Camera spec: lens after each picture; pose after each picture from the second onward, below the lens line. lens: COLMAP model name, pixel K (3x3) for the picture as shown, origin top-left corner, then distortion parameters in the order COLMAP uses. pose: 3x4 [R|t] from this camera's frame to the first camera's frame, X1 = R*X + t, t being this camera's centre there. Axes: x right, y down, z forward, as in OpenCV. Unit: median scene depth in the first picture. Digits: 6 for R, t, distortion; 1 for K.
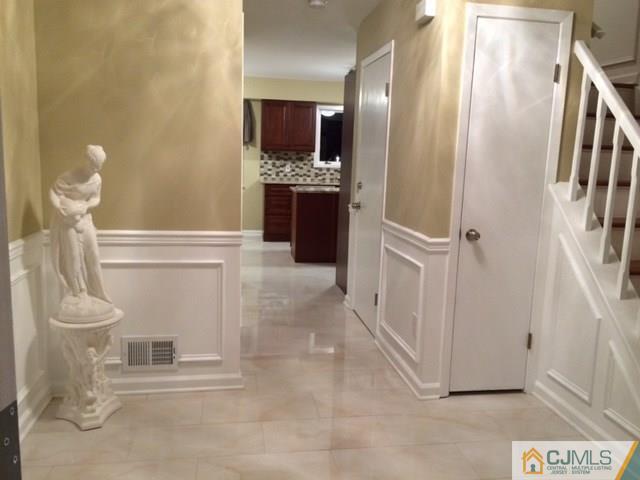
lens RADIAL K [[545.7, 0, 320.0], [0, 545.7, 240.0], [0, 0, 1]] dist [0.062152, -0.106709]
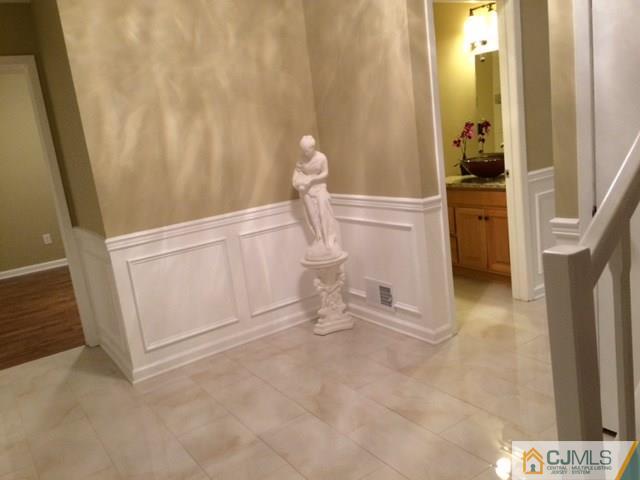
lens RADIAL K [[545.7, 0, 320.0], [0, 545.7, 240.0], [0, 0, 1]] dist [0.062152, -0.106709]
pose [[0.416160, 0.104698, -0.903244, 0.790629], [-0.006425, 0.993663, 0.112219, -0.057727], [0.909269, -0.040898, 0.414195, 0.397000]]
